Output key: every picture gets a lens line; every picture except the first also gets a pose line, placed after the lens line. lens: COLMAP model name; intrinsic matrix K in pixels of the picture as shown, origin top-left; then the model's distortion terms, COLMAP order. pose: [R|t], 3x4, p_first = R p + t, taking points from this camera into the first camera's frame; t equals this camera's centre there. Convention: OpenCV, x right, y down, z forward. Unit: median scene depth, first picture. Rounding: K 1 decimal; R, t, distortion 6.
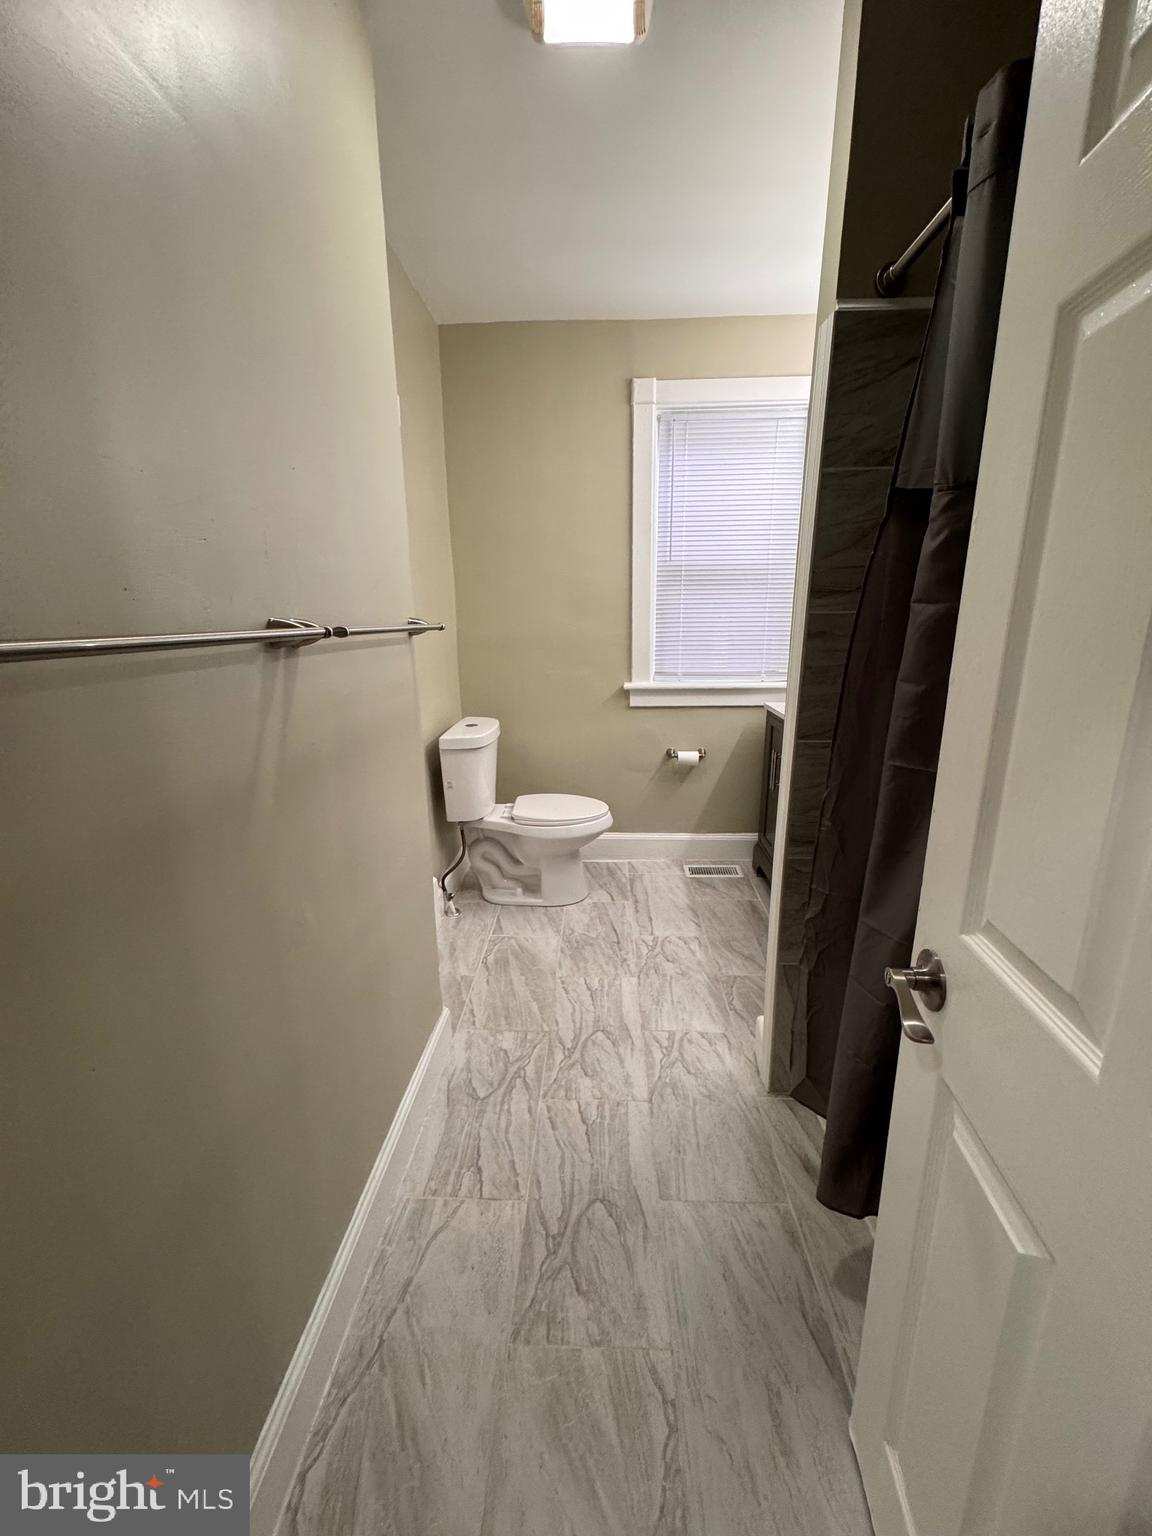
lens RADIAL K [[614.9, 0, 579.2], [0, 614.9, 765.2], [0, 0, 1]] dist [0.001255, -0.000419]
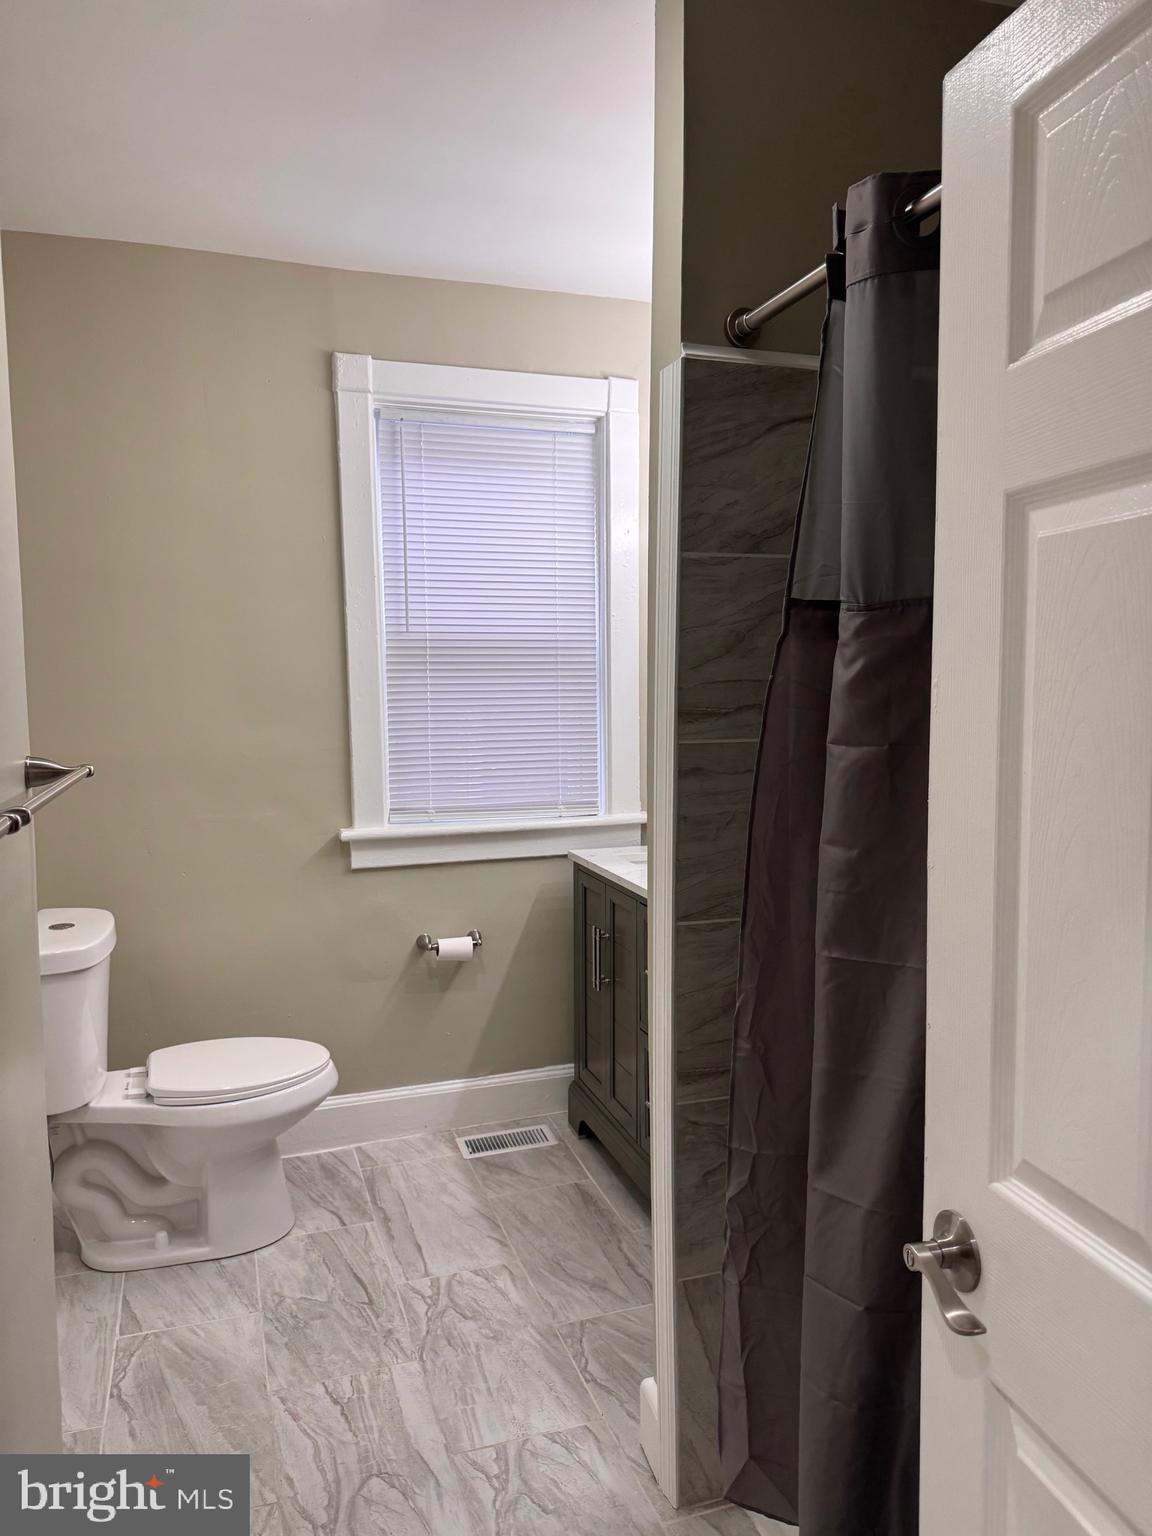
lens RADIAL K [[1091.7, 0, 576.0], [0, 1091.7, 768.0], [0, 0, 1]] dist [0.065393, -0.074285]
pose [[0.935928, -0.027659, 0.351105, -0.097988], [0.084061, 0.985643, -0.146431, -0.024430], [-0.342014, 0.166563, 0.924815, -0.063856]]
